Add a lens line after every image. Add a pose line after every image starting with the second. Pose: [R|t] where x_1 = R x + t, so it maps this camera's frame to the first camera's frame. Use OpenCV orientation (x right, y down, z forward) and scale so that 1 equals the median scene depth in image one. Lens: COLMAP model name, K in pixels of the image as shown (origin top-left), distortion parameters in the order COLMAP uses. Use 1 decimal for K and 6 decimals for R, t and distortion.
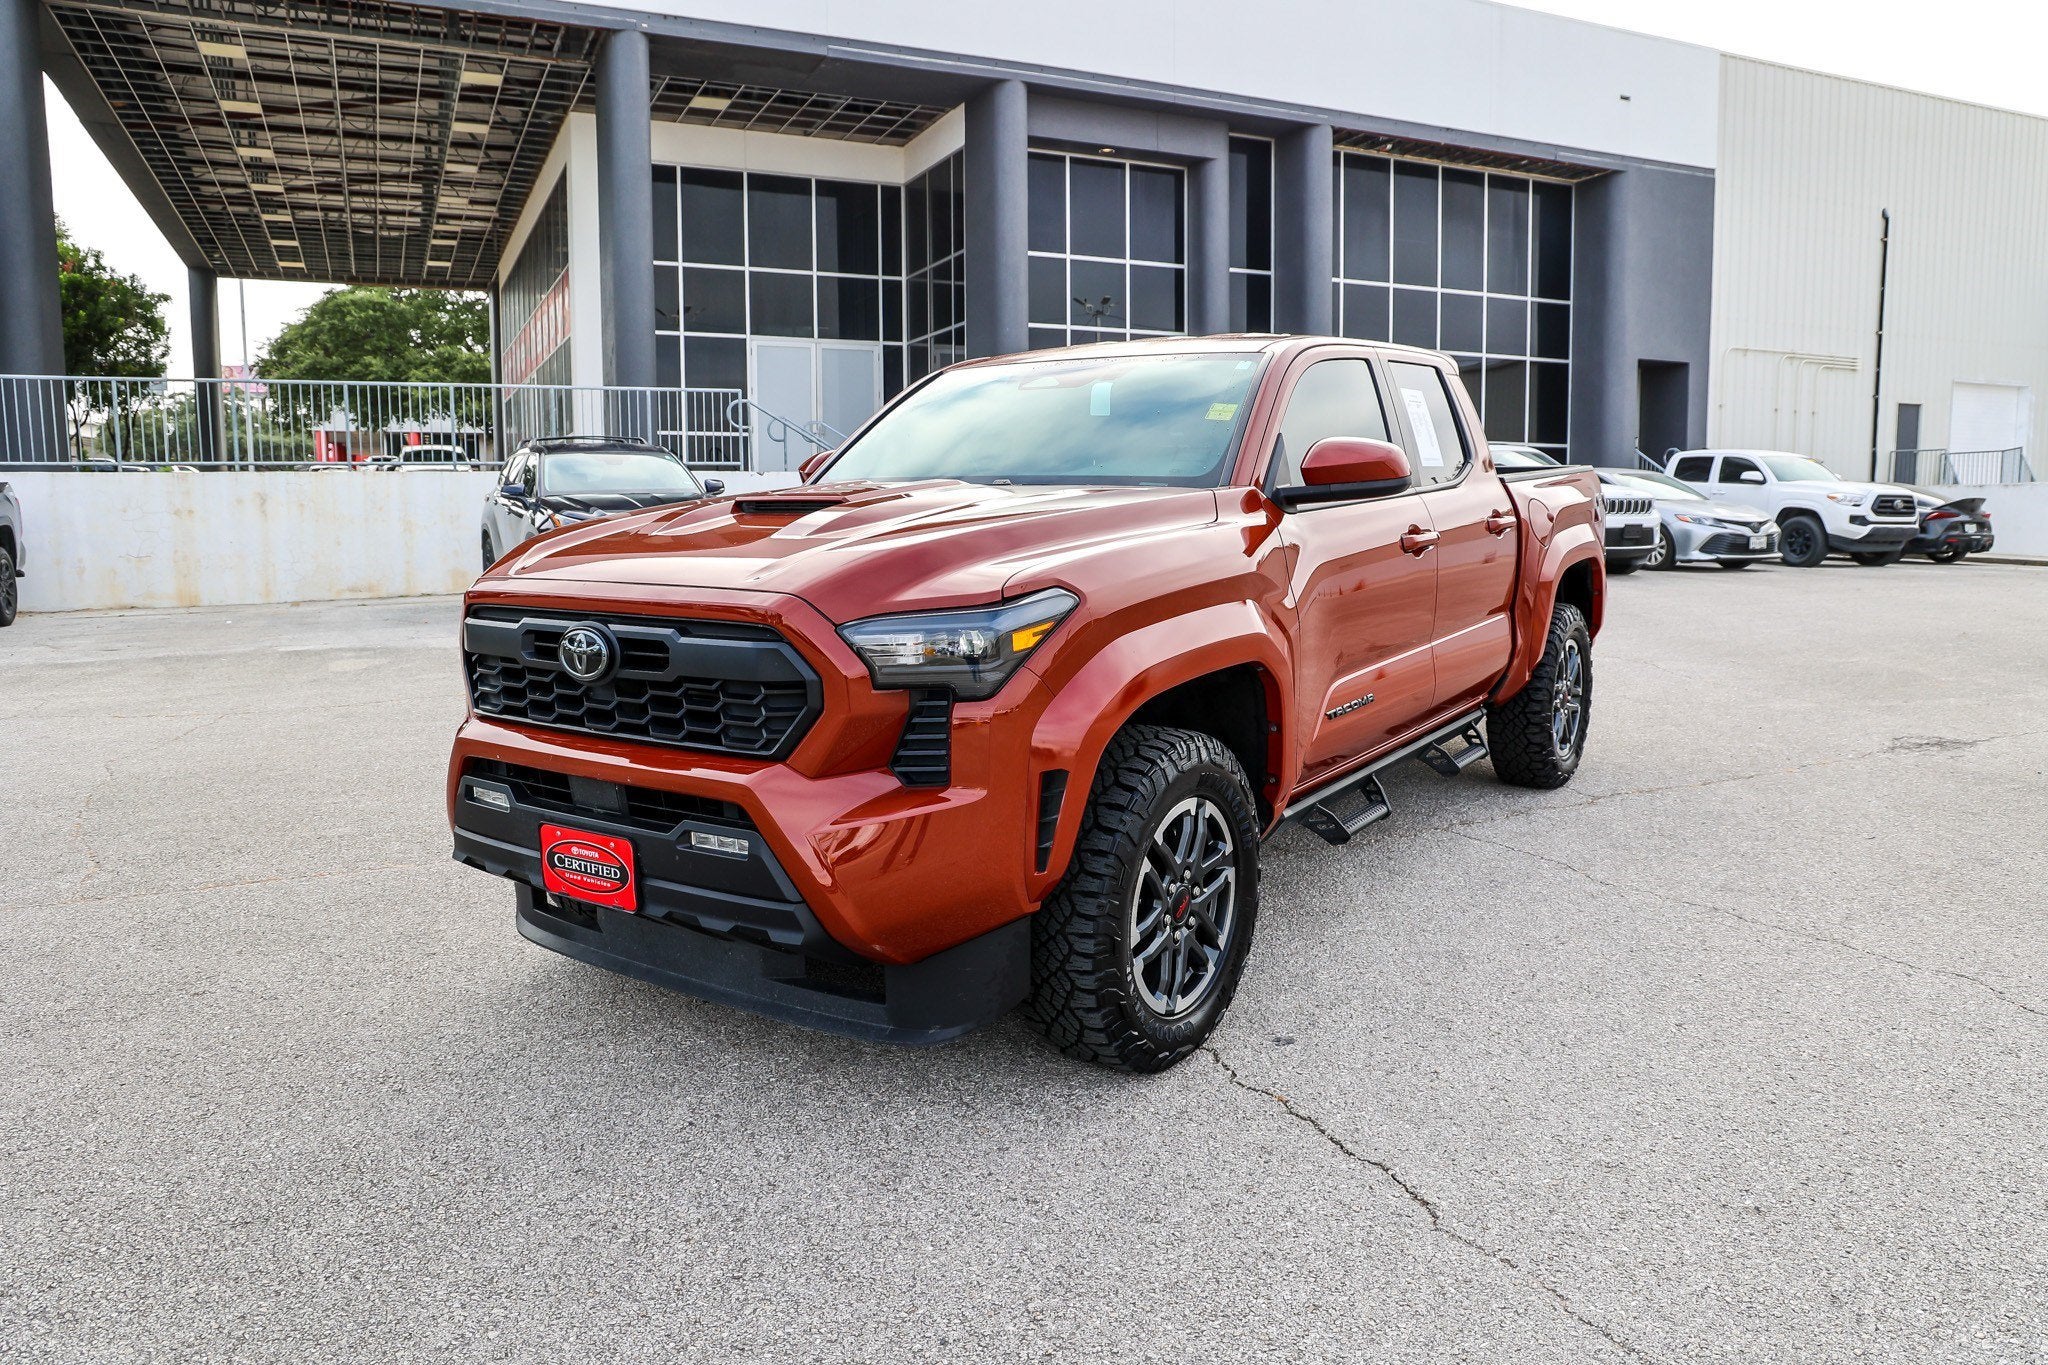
lens RADIAL K [[1419.0, 0, 1031.4], [0, 1419.0, 678.2], [0, 0, 1]] dist [-0.088525, 0.055924]
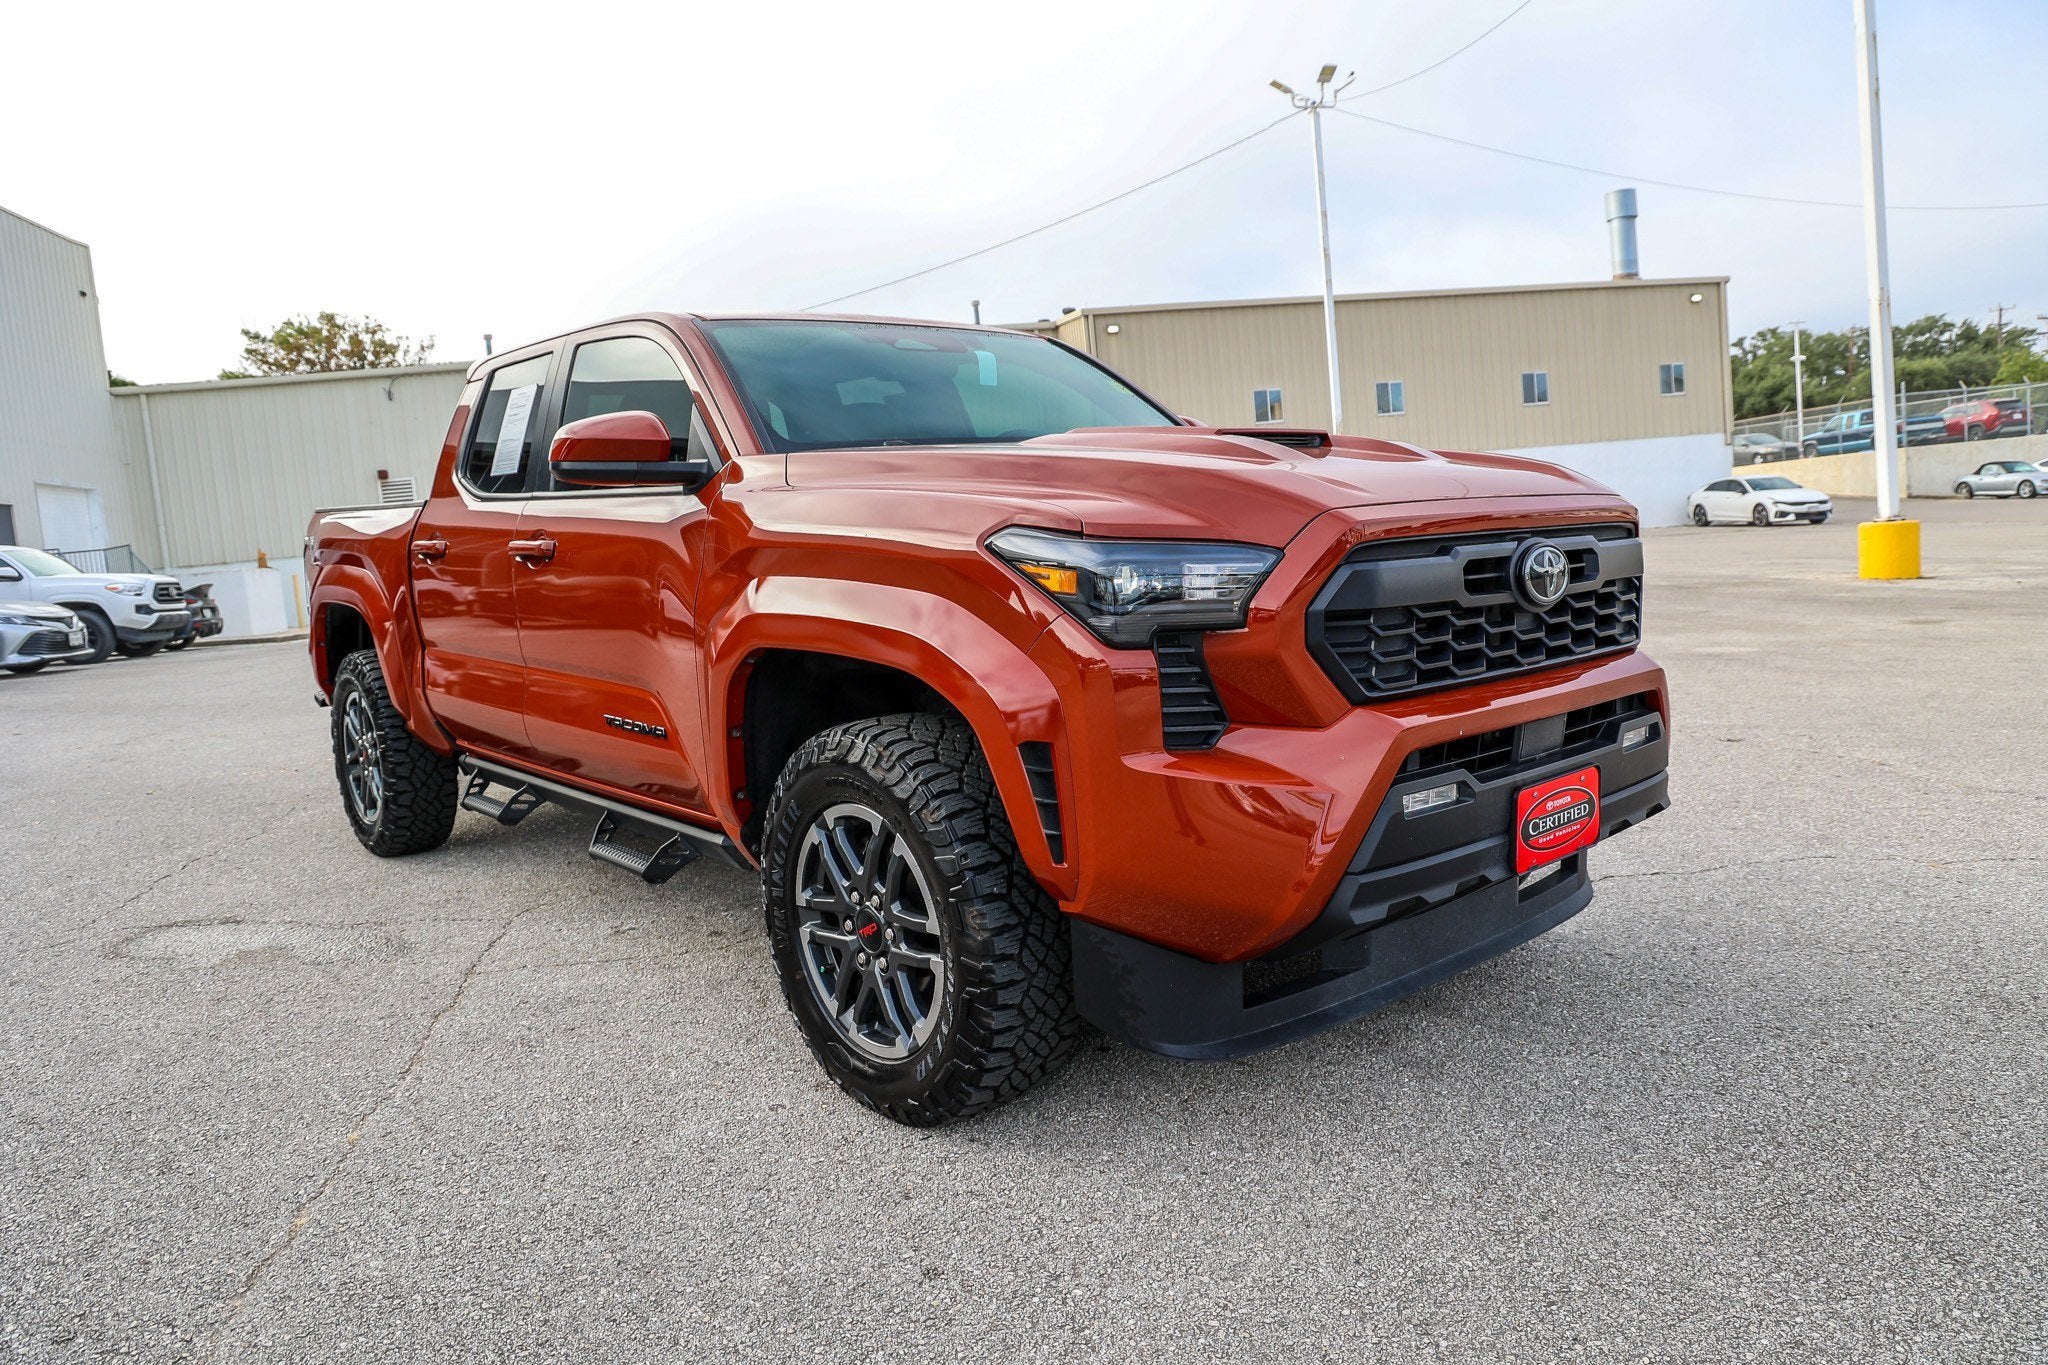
lens RADIAL K [[1397.4, 0, 1024.0], [0, 1397.4, 682.5], [0, 0, 1]] dist [-0.097469, 0.070313]
pose [[0.257897, -0.110743, 0.959805, -0.146585], [0.184606, 0.980755, 0.063557, -0.007819], [-0.948372, 0.160795, 0.273378, 0.128715]]
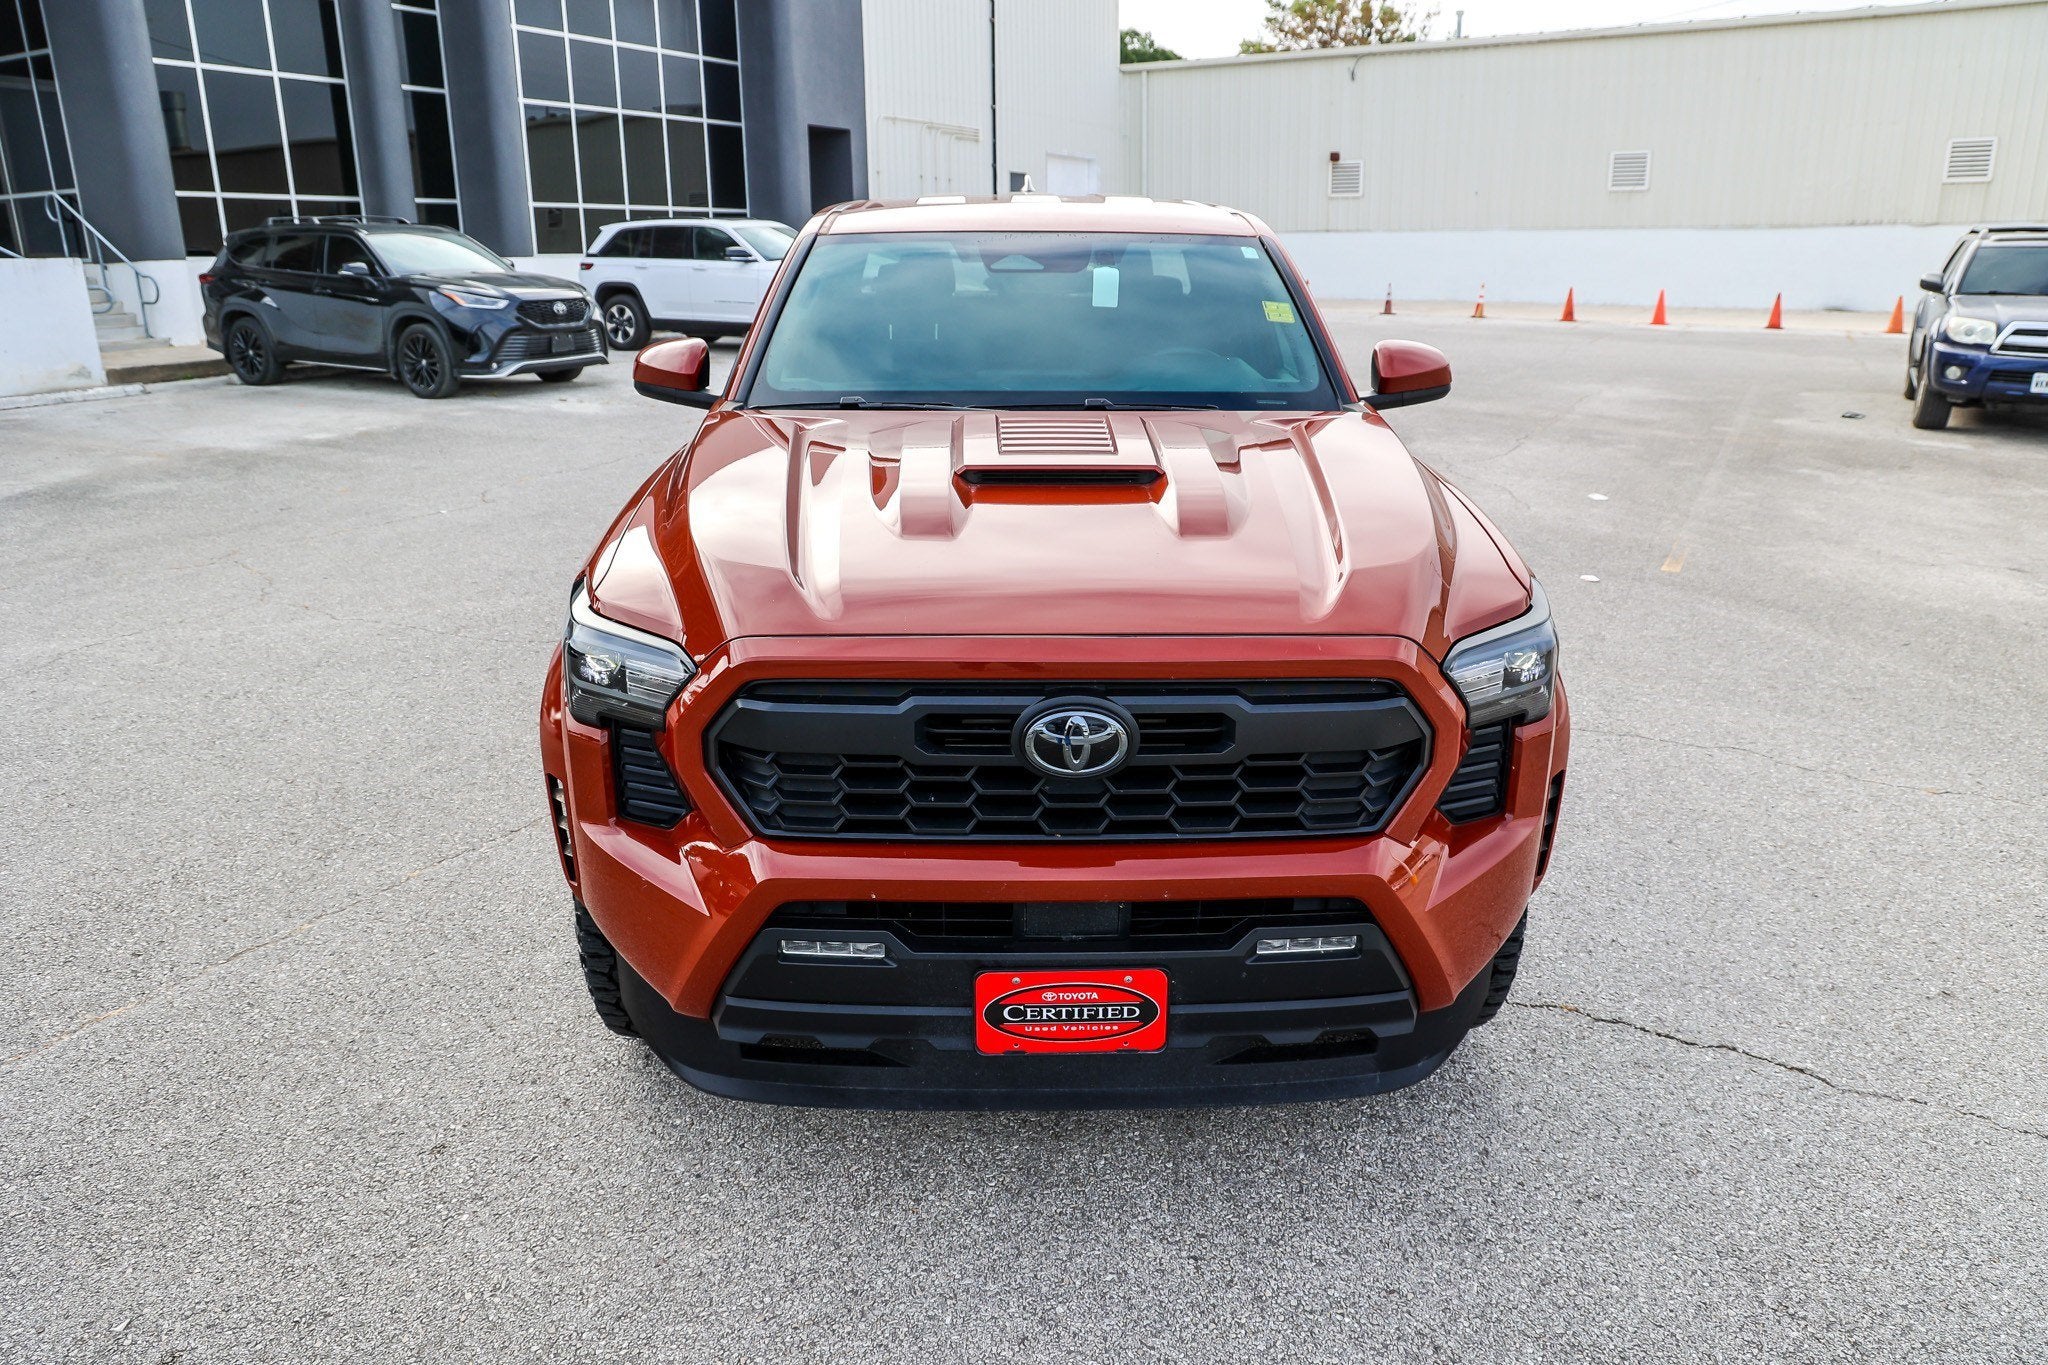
lens RADIAL K [[1385.9, 0, 1030.7], [0, 1385.9, 676.8], [0, 0, 1]] dist [-0.088358, 0.055880]
pose [[0.810189, -0.169694, 0.561068, -0.086496], [0.068196, 0.977967, 0.197308, -0.022750], [-0.582188, -0.121594, 0.803911, 0.053180]]
